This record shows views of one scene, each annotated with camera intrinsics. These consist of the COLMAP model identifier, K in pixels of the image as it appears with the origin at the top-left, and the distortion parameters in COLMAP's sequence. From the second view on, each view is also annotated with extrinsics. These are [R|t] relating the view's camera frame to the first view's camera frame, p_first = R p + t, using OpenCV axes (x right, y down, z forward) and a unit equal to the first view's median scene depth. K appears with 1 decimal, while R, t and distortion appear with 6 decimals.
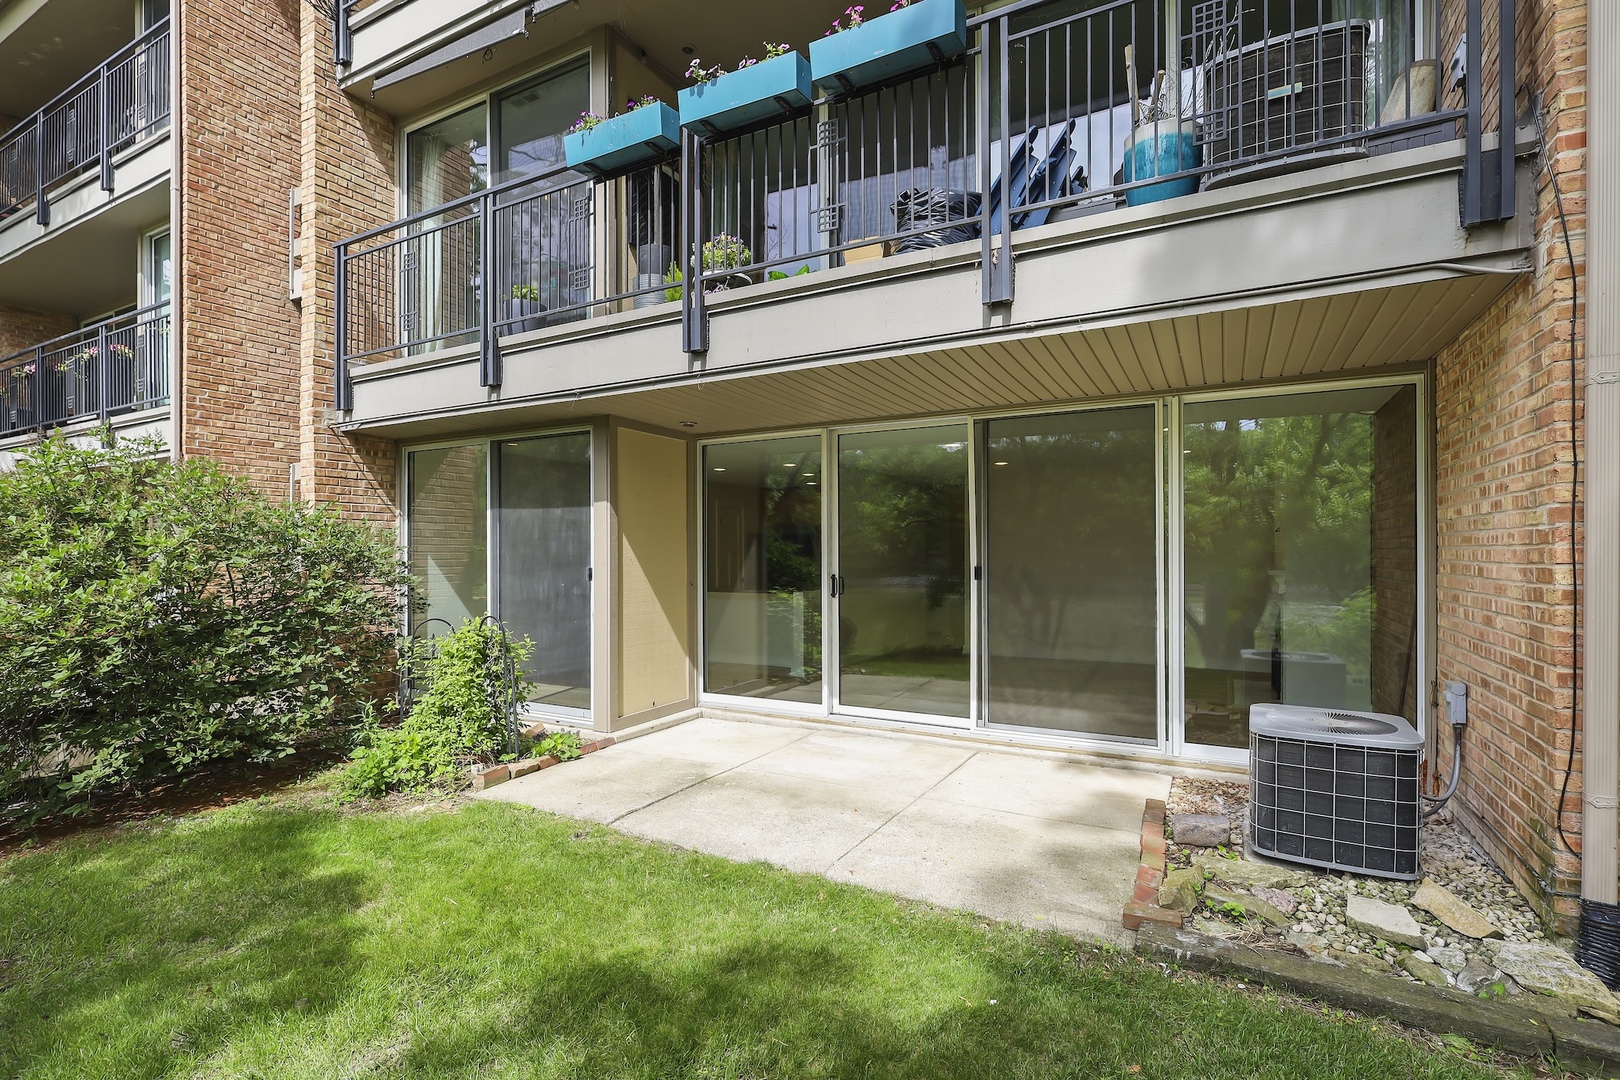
lens RADIAL K [[752.4, 0, 808.6], [0, 752.4, 551.1], [0, 0, 1]] dist [-0.001676, 0.000141]
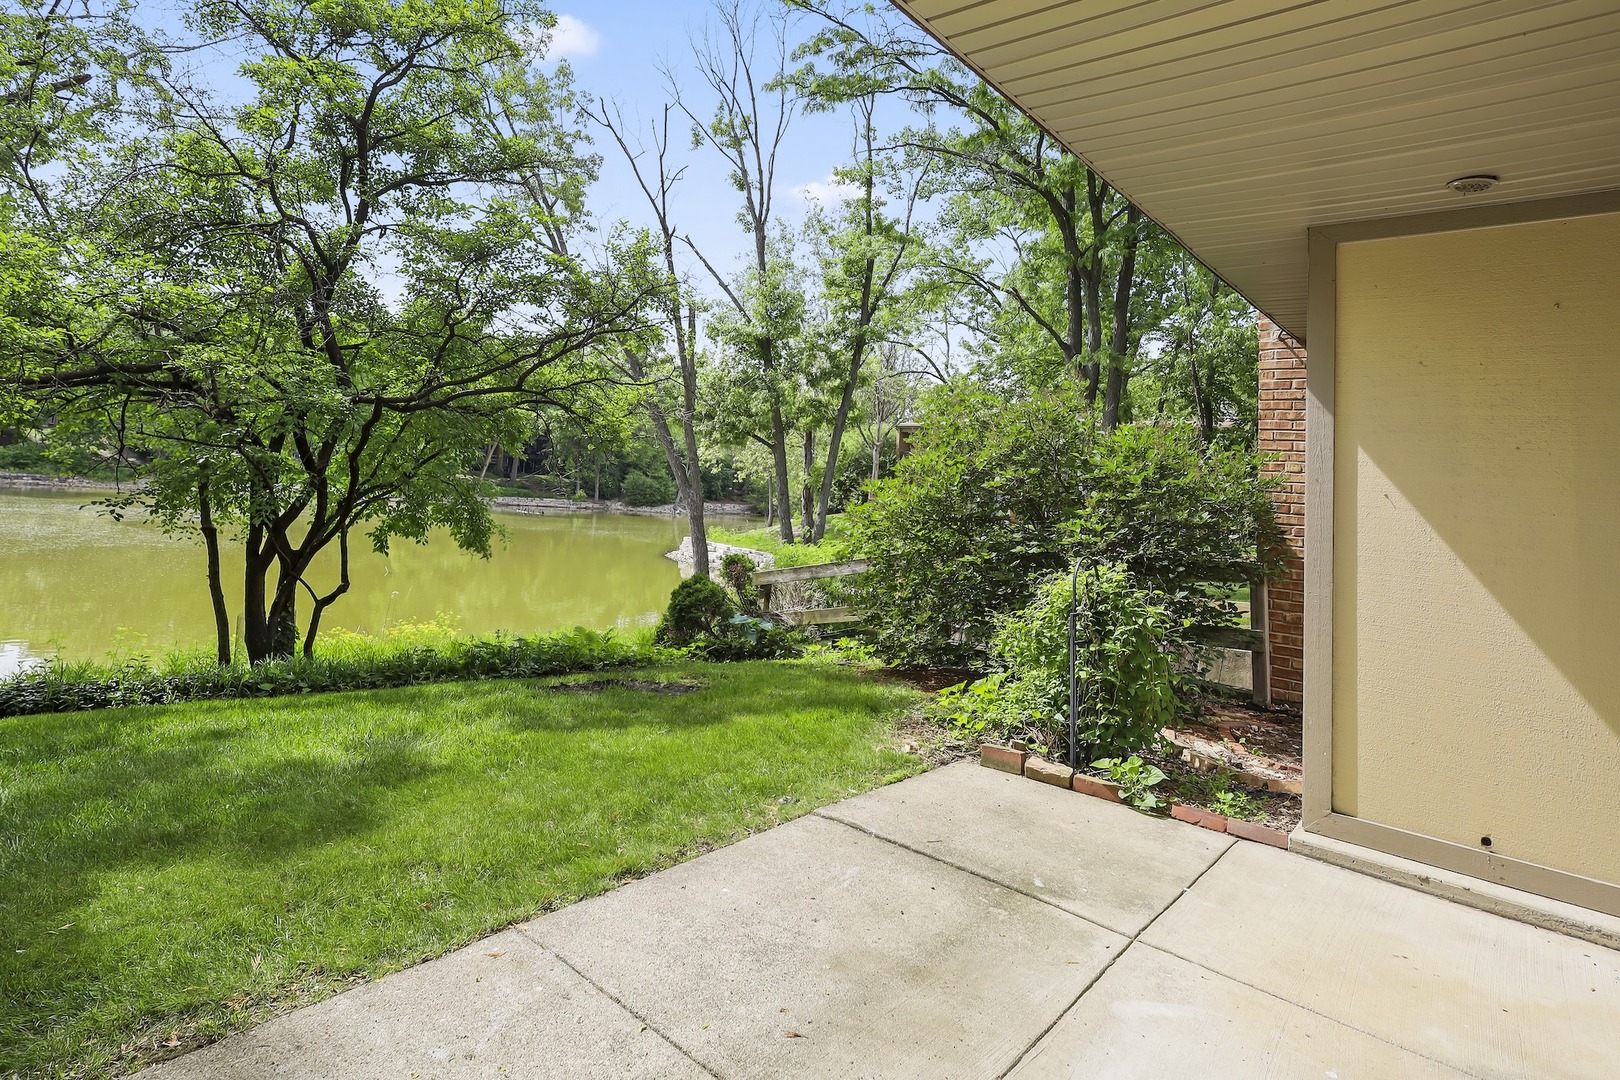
lens RADIAL K [[829.3, 0, 790.3], [0, 829.3, 405.1], [0, 0, 1]] dist [-0.001239, 0.000402]
pose [[-0.202691, -0.108285, -0.973237, 0.469170], [-0.067630, 0.993042, -0.096404, 0.038656], [0.976905, 0.046280, -0.208604, 0.926955]]
